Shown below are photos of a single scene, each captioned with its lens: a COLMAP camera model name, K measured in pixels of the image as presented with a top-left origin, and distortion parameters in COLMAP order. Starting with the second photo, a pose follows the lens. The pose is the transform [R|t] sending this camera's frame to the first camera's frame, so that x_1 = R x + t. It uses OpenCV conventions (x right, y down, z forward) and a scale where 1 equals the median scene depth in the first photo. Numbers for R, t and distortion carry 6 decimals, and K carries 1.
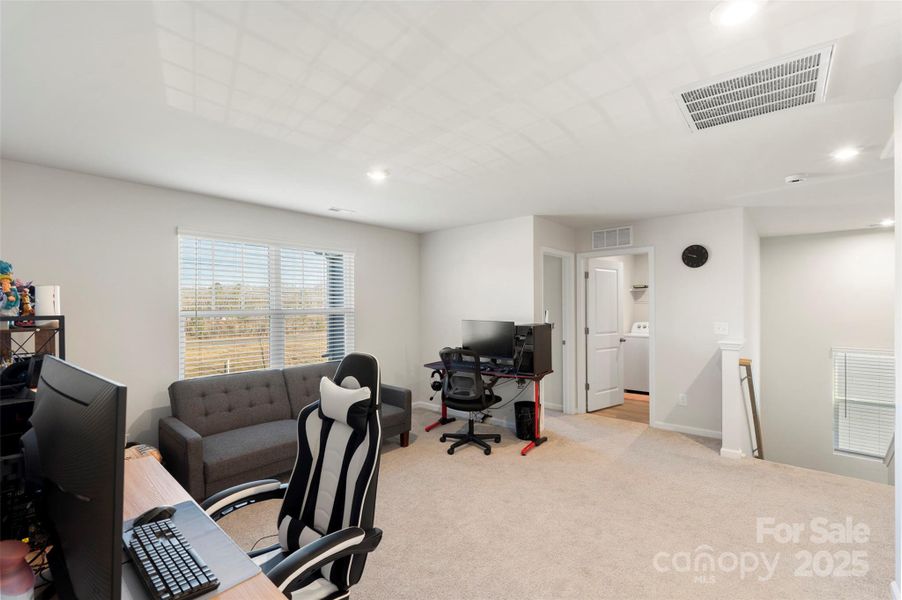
lens RADIAL K [[398.2, 0, 450.9], [0, 398.2, 303.9], [0, 0, 1]] dist [-0.000192, -0.000512]
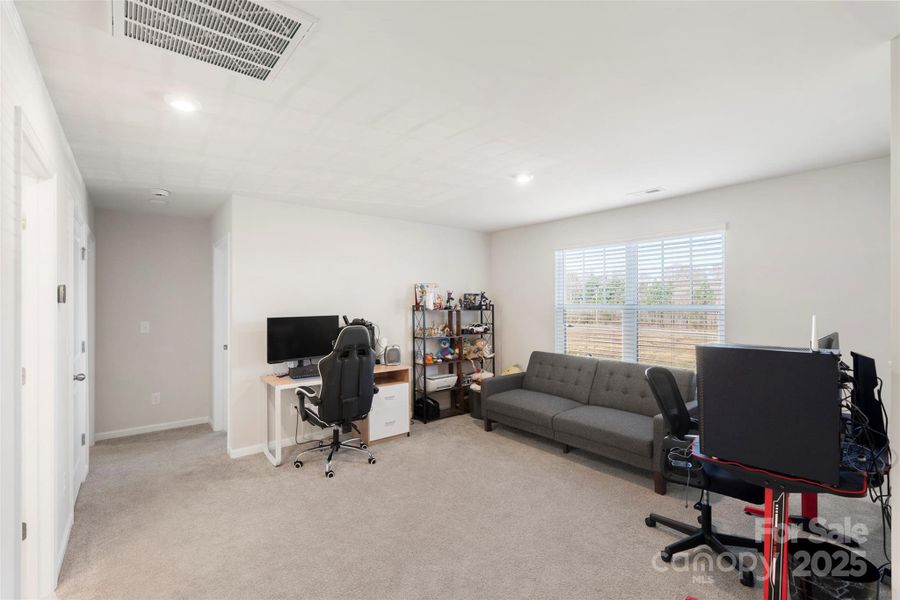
lens RADIAL K [[395.5, 0, 451.6], [0, 395.5, 300.8], [0, 0, 1]] dist [-0.000409, -0.000201]
pose [[-0.174810, 0.000591, -0.984602, 0.663433], [0.006228, 0.999980, -0.000505, 0.000583], [0.984582, -0.006220, -0.174811, 0.743518]]
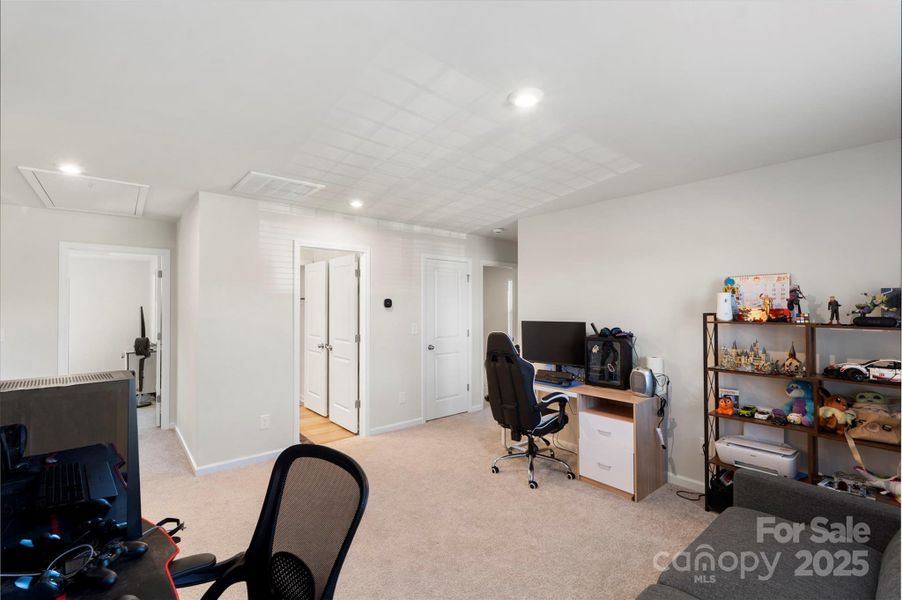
lens RADIAL K [[396.4, 0, 452.6], [0, 396.4, 300.8], [0, 0, 1]] dist [-0.000409, -0.000201]
pose [[-0.986942, 0.009928, 0.160772, -0.135506], [0.006721, 0.999768, -0.020474, 0.003463], [-0.160938, -0.019126, -0.986779, 1.221316]]
